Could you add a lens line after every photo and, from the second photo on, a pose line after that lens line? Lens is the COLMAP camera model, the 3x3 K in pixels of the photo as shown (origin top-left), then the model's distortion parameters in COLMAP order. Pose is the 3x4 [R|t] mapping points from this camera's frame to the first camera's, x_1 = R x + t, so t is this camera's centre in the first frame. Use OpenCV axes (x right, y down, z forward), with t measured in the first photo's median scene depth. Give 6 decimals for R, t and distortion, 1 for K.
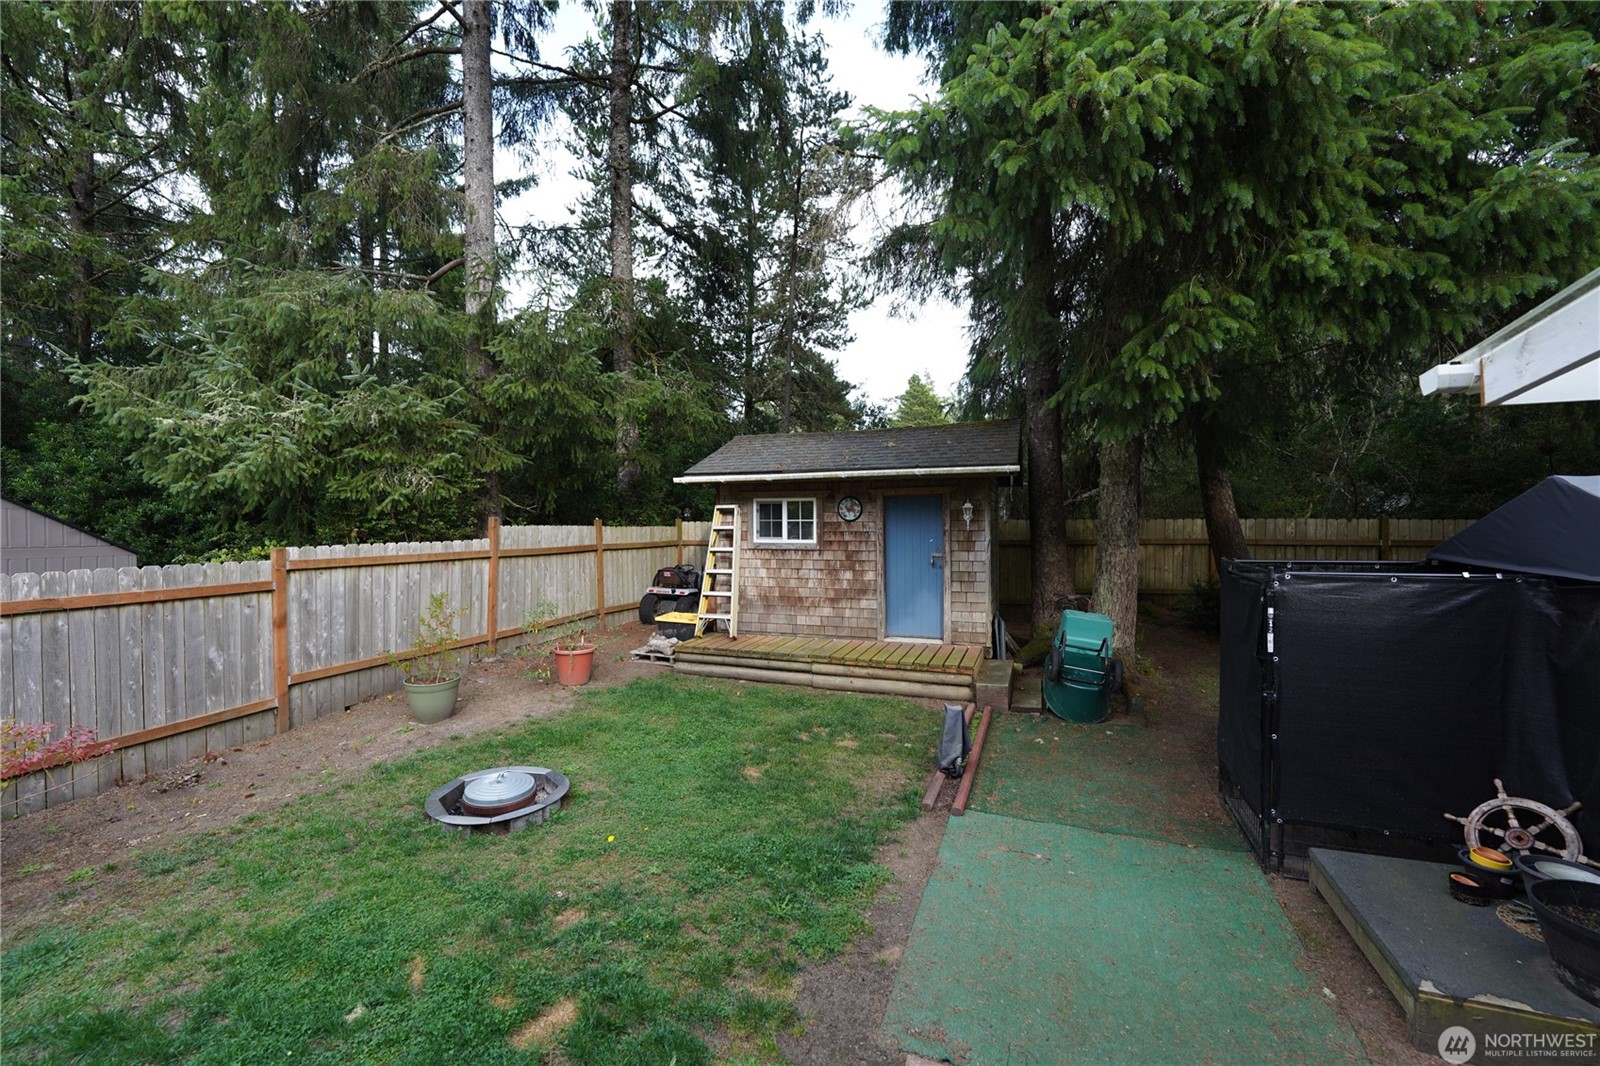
lens RADIAL K [[649.3, 0, 809.6], [0, 649.3, 535.5], [0, 0, 1]] dist [-0.008554, -0.002991]
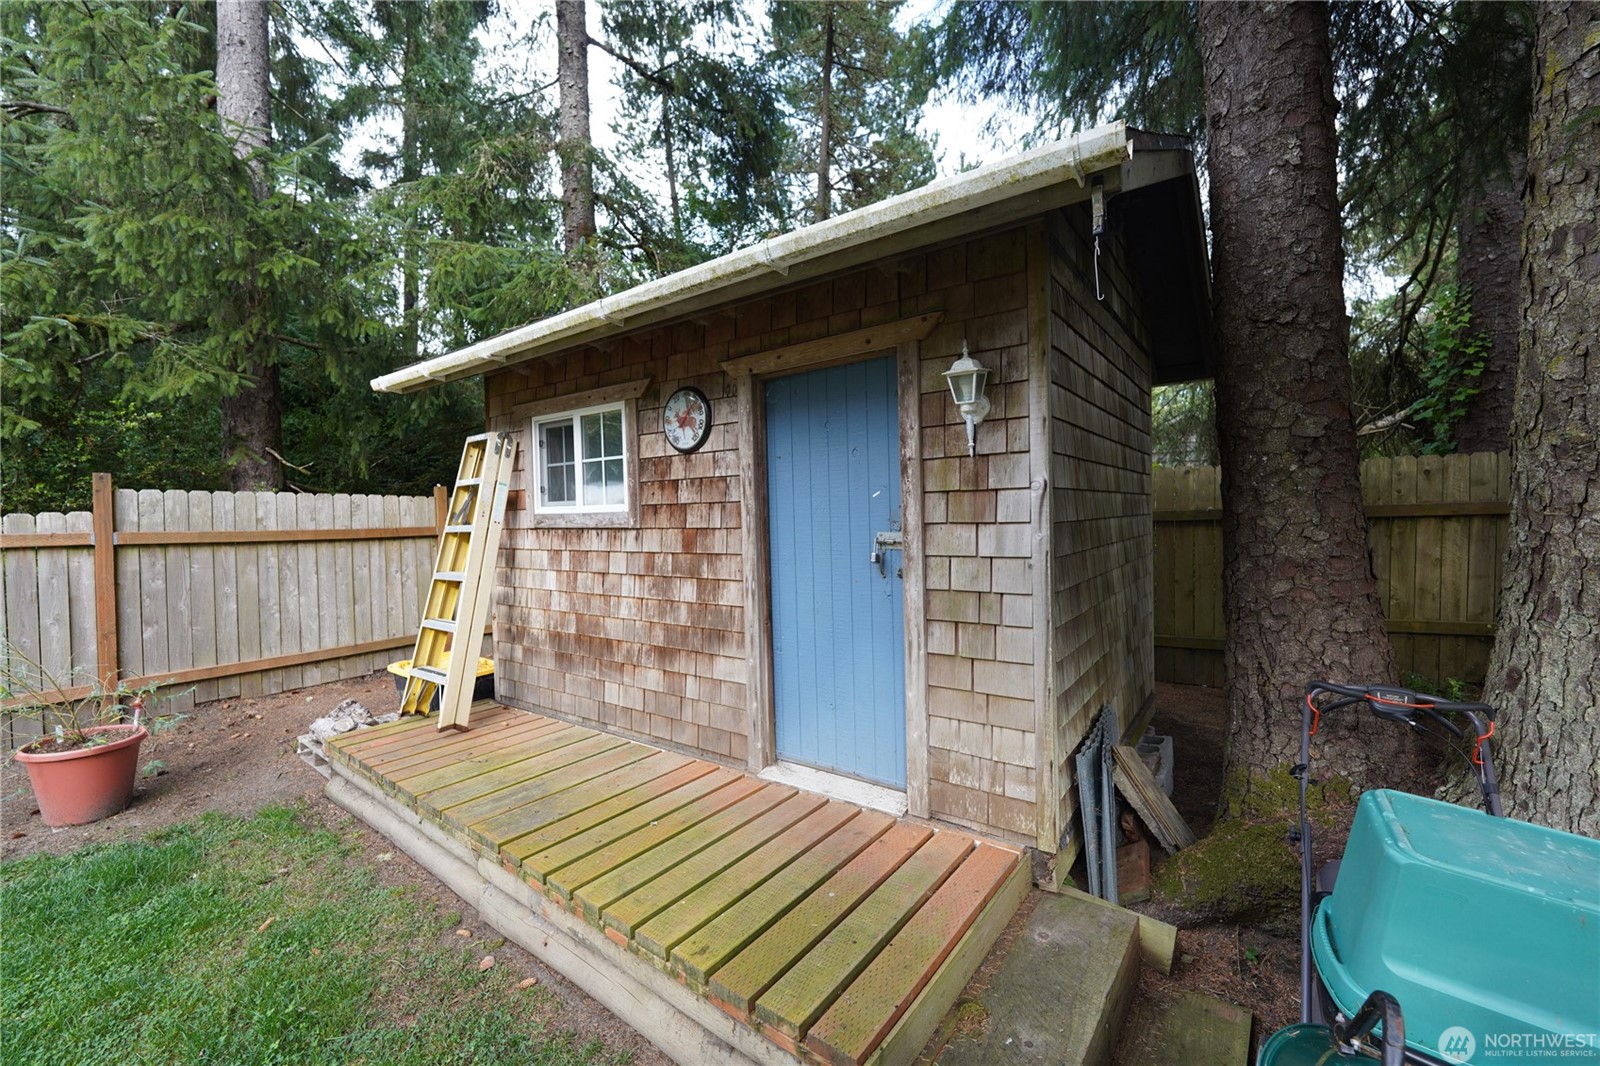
lens RADIAL K [[649.3, 0, 809.6], [0, 649.3, 535.5], [0, 0, 1]] dist [-0.008554, -0.002991]
pose [[0.957011, -0.007223, -0.289962, 0.245539], [0.011220, 0.999864, 0.012124, 0.023973], [0.289835, -0.014856, 0.956961, 0.657141]]
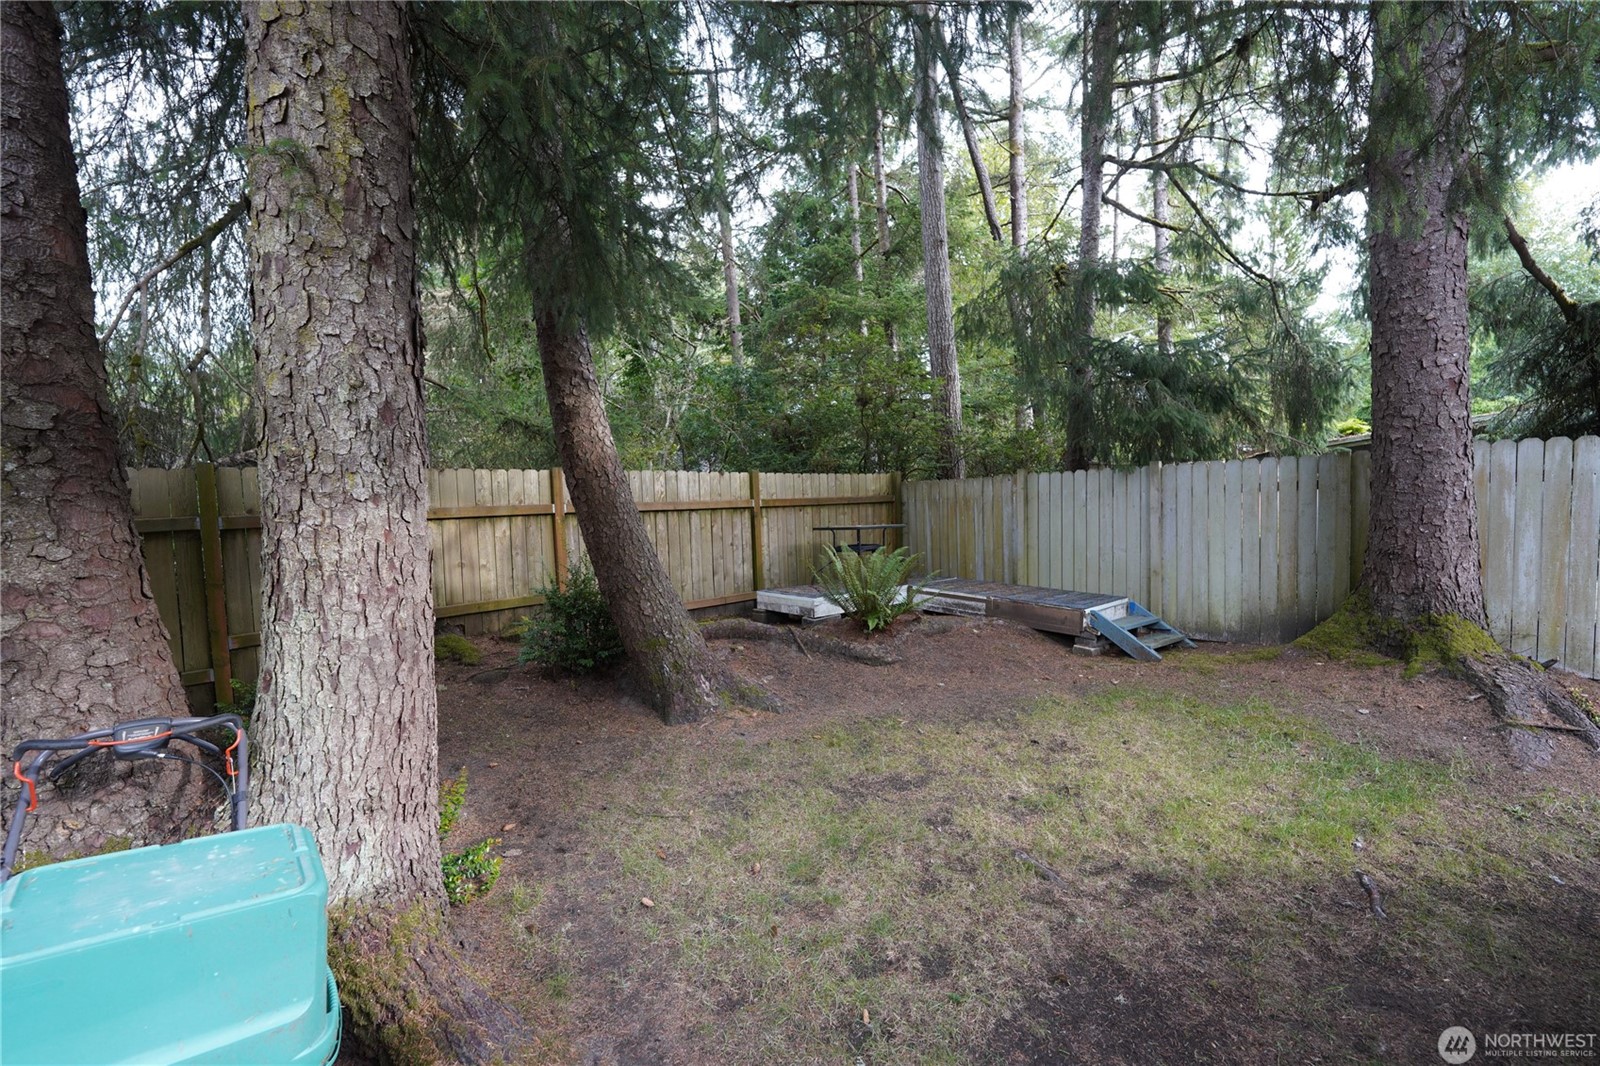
lens RADIAL K [[649.1, 0, 796.4], [0, 649.1, 540.0], [0, 0, 1]] dist [-0.002202, -0.000266]
pose [[0.547650, -0.063904, 0.834263, 0.328834], [0.047564, 0.997844, 0.045211, 0.027264], [-0.835354, 0.014921, 0.549509, 0.650942]]
